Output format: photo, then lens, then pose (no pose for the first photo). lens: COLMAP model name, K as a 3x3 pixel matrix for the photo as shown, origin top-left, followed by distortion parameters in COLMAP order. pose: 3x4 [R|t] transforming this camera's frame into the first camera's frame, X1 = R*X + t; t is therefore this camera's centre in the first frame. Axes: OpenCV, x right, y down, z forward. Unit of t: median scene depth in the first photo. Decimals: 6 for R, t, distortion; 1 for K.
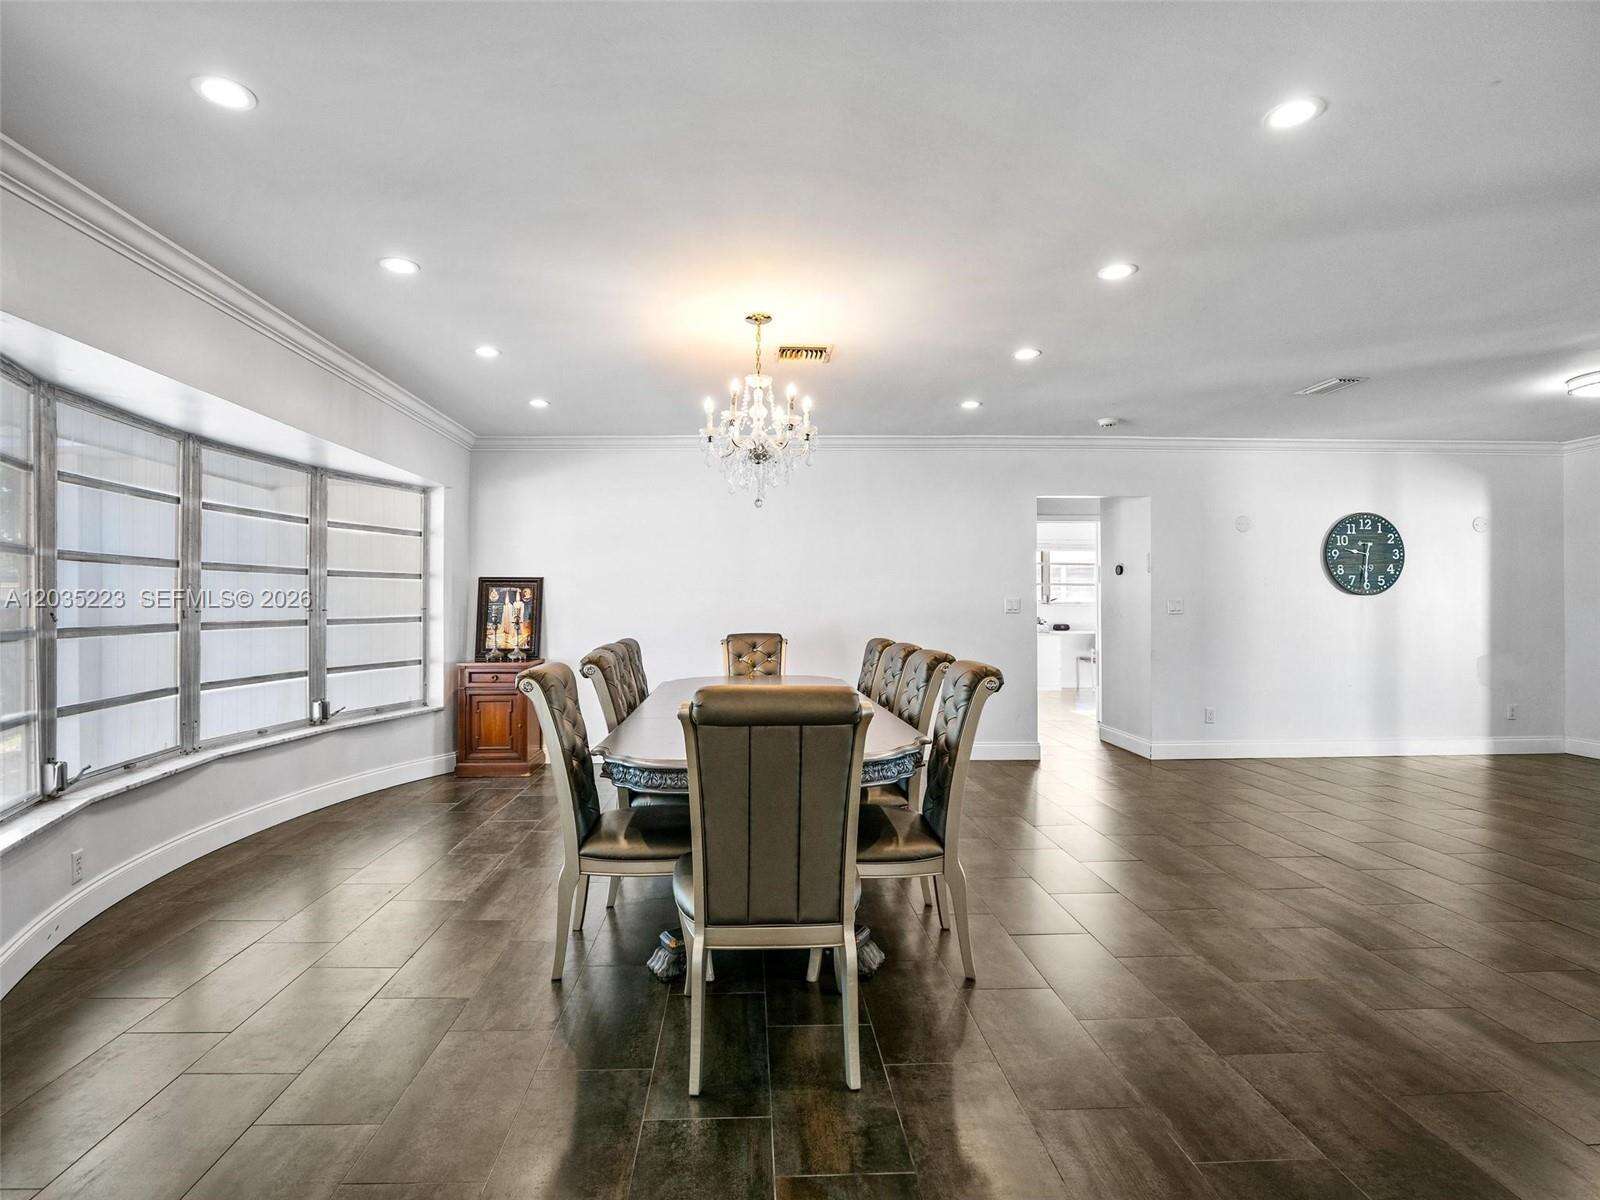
lens RADIAL K [[791.2, 0, 800.0], [0, 791.2, 600.0], [0, 0, 1]] dist [-0.002146, -0.000848]
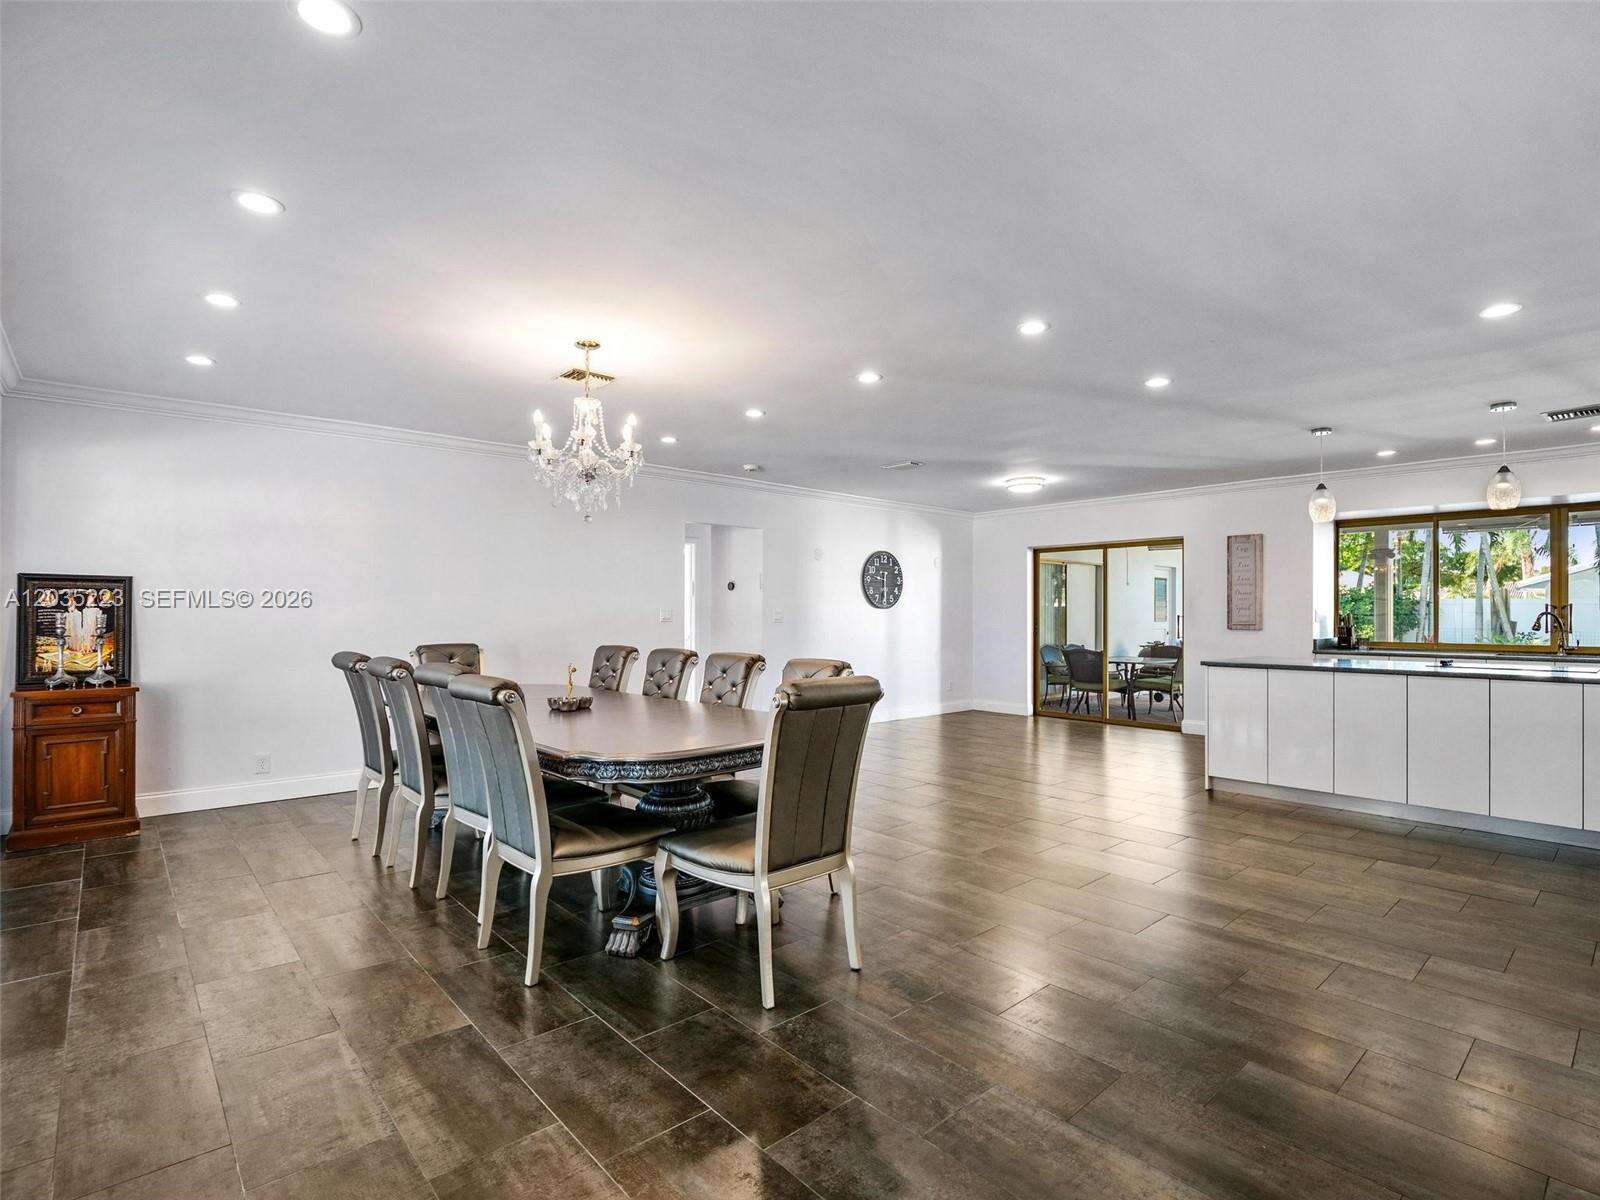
lens RADIAL K [[781.7, 0, 800.0], [0, 781.7, 600.0], [0, 0, 1]] dist [-0.000806, -0.000379]
pose [[0.773272, 0.015631, 0.633881, -0.306479], [-0.008425, 0.999861, -0.014377, -0.000275], [-0.634018, 0.005777, 0.773297, 0.004410]]
